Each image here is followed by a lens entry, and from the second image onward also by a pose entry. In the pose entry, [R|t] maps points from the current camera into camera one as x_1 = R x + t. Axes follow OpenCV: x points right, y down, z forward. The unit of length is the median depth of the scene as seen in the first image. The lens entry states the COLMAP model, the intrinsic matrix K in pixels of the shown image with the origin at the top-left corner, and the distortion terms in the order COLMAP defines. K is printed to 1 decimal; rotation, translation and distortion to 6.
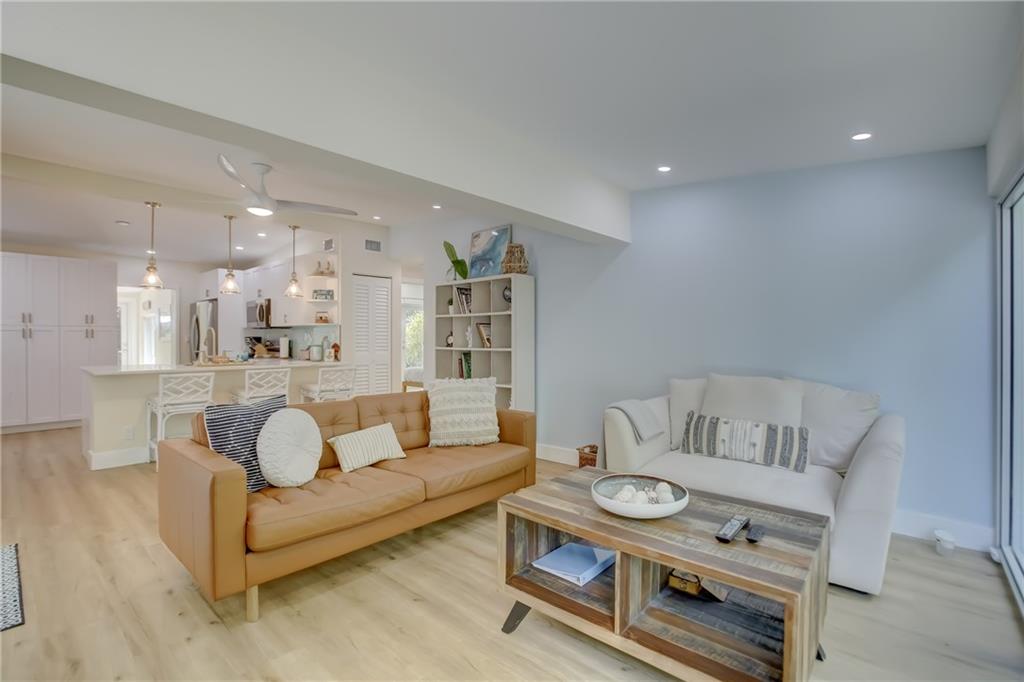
lens RADIAL K [[471.0, 0, 505.6], [0, 471.0, 339.0], [0, 0, 1]] dist [-0.043087, 0.012369]
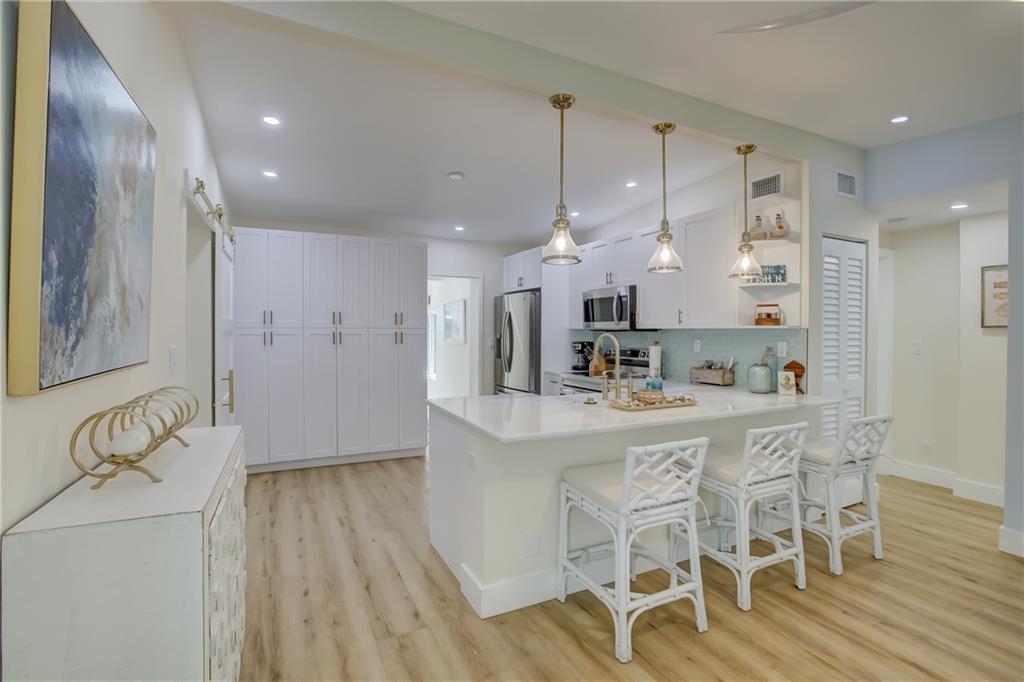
lens RADIAL K [[471.0, 0, 511.1], [0, 471.0, 334.9], [0, 0, 1]] dist [-0.043087, 0.012369]
pose [[0.927387, 0.007424, -0.374031, -0.469755], [-0.005590, 0.999966, 0.005990, -0.023326], [0.374063, -0.003464, 0.927397, 0.368213]]
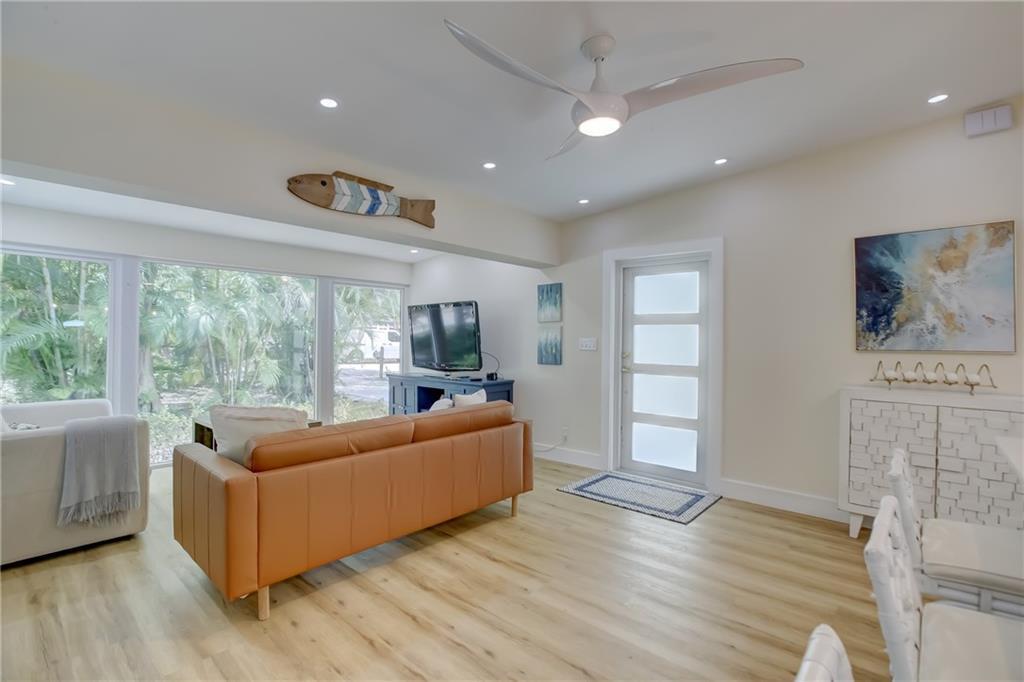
lens RADIAL K [[471.0, 0, 510.8], [0, 471.0, 337.3], [0, 0, 1]] dist [-0.043087, 0.012369]
pose [[-0.999873, -0.011376, -0.011144, -0.259137], [-0.011392, 0.999934, 0.001376, -0.015217], [0.011128, 0.001502, -0.999937, 0.974351]]
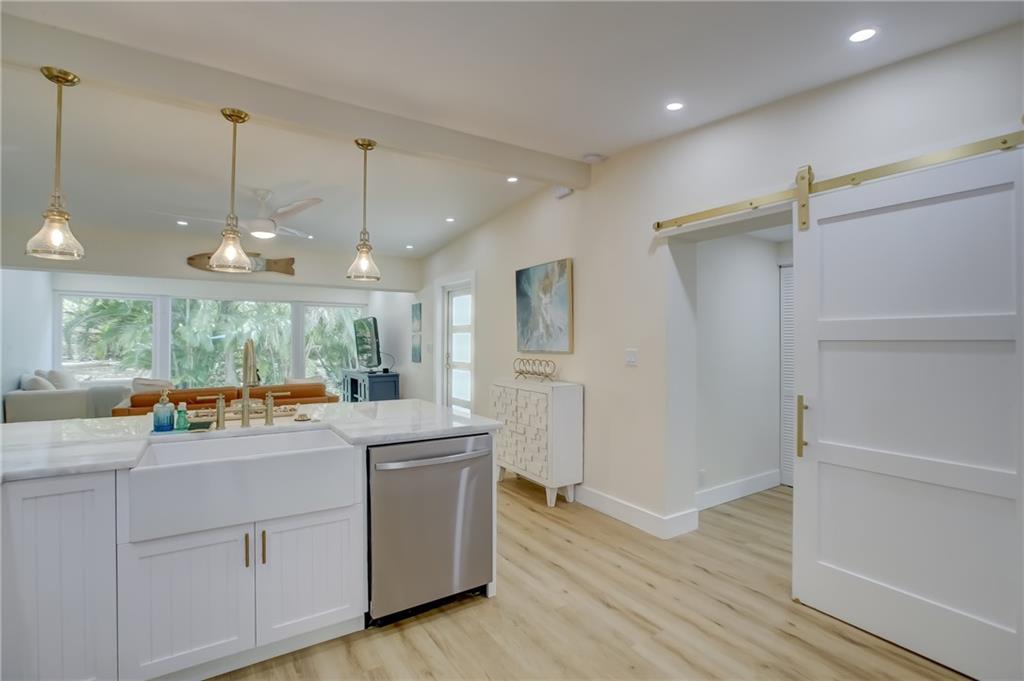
lens RADIAL K [[471.0, 0, 516.6], [0, 471.0, 338.6], [0, 0, 1]] dist [-0.043087, 0.012369]
pose [[-0.968943, -0.001874, 0.247278, -0.849825], [-0.002108, 0.999998, -0.000682, -0.023469], [-0.247277, -0.001182, -0.968944, 1.183574]]
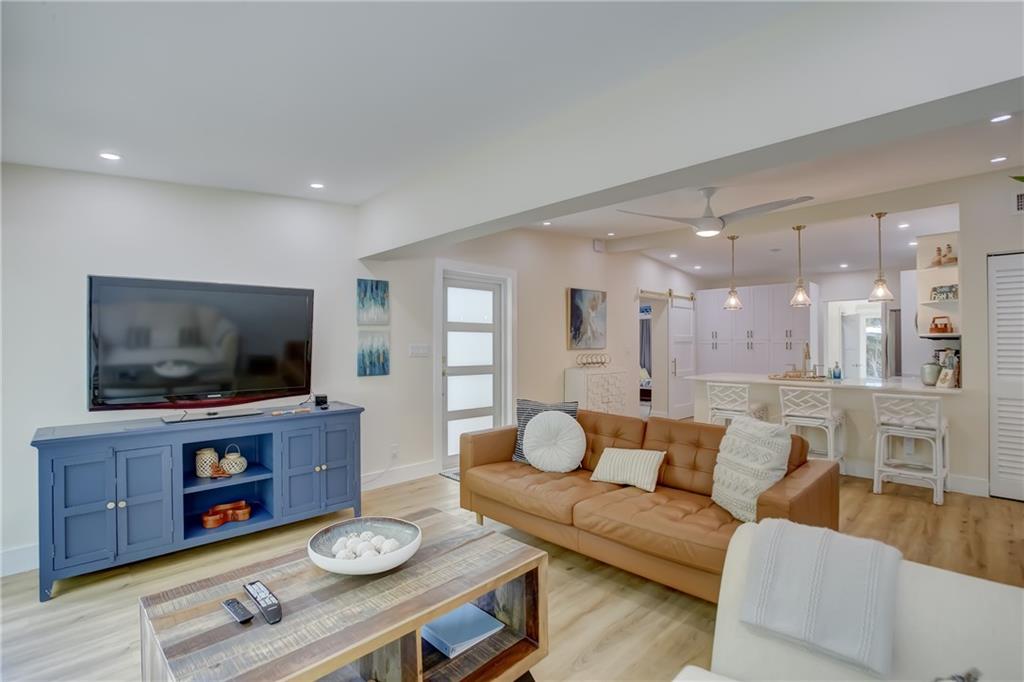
lens RADIAL K [[471.0, 0, 522.1], [0, 471.0, 338.8], [0, 0, 1]] dist [-0.043087, 0.012369]
pose [[-0.054710, -0.011067, -0.998441, 0.343726], [-0.003791, 0.999934, -0.010876, -0.014414], [0.998495, 0.003191, -0.054748, 0.399741]]
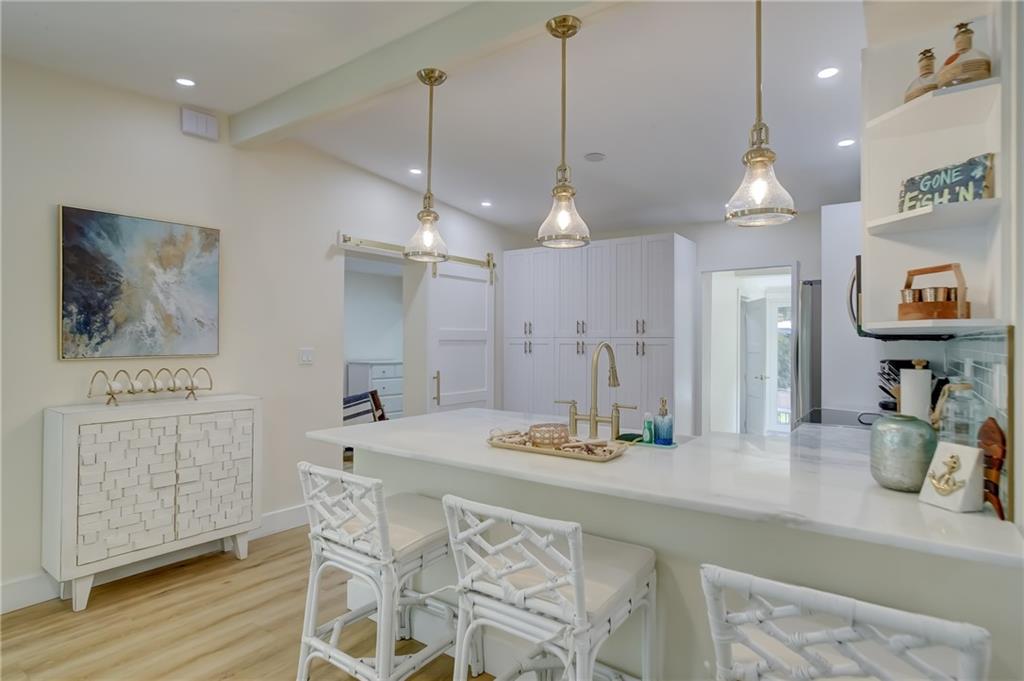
lens RADIAL K [[540.8, 0, 524.2], [0, 540.8, 338.1], [0, 0, 1]] dist [-0.032648, 0.013197]
pose [[0.121089, -0.004814, -0.992630, -0.167638], [-0.007854, 0.999952, -0.005808, -0.021904], [0.992611, 0.008499, 0.121045, 0.781747]]
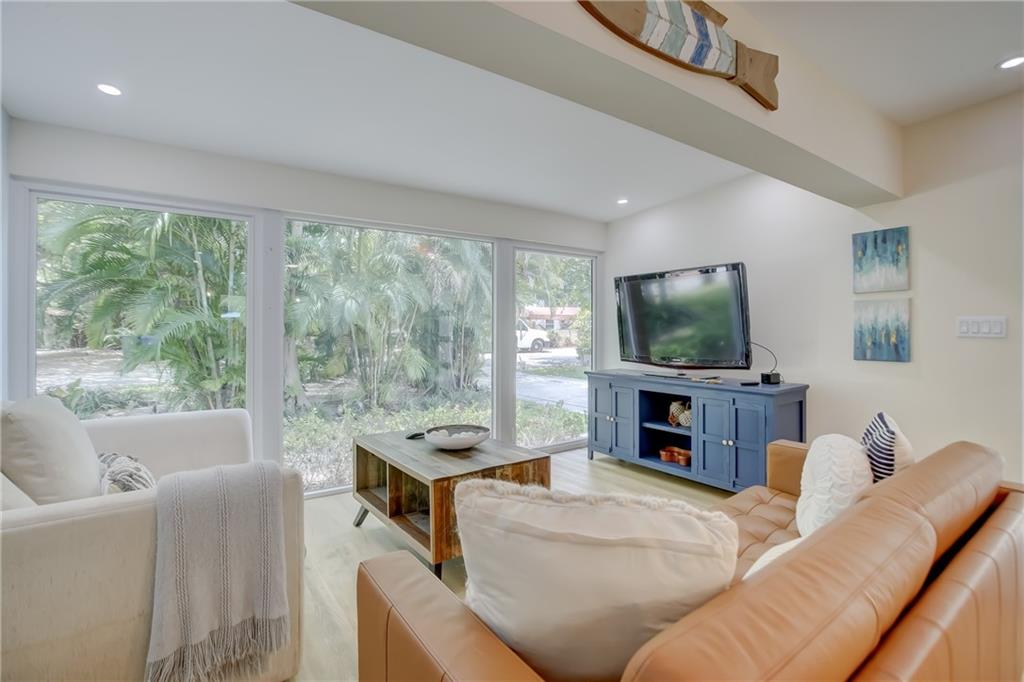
lens RADIAL K [[471.0, 0, 508.3], [0, 471.0, 324.8], [0, 0, 1]] dist [-0.043087, 0.012369]
pose [[-0.975849, -0.002474, 0.218431, -0.053395], [-0.002404, 0.999997, 0.000587, -0.005154], [-0.218431, 0.000048, -0.975852, 0.714389]]
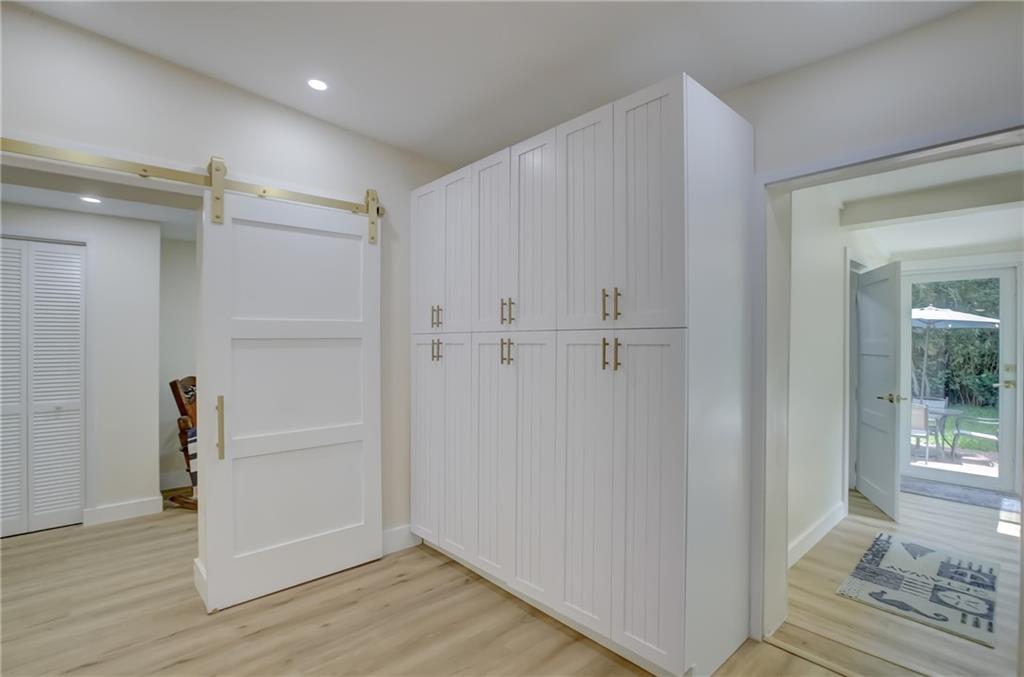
lens RADIAL K [[478.8, 0, 501.8], [0, 478.8, 342.1], [0, 0, 1]] dist [-0.014722, 0.000755]
pose [[-0.108485, 0.004105, -0.994090, -0.627488], [0.000218, 0.999992, 0.004106, -0.021054], [0.994098, 0.000228, -0.108485, 1.017194]]
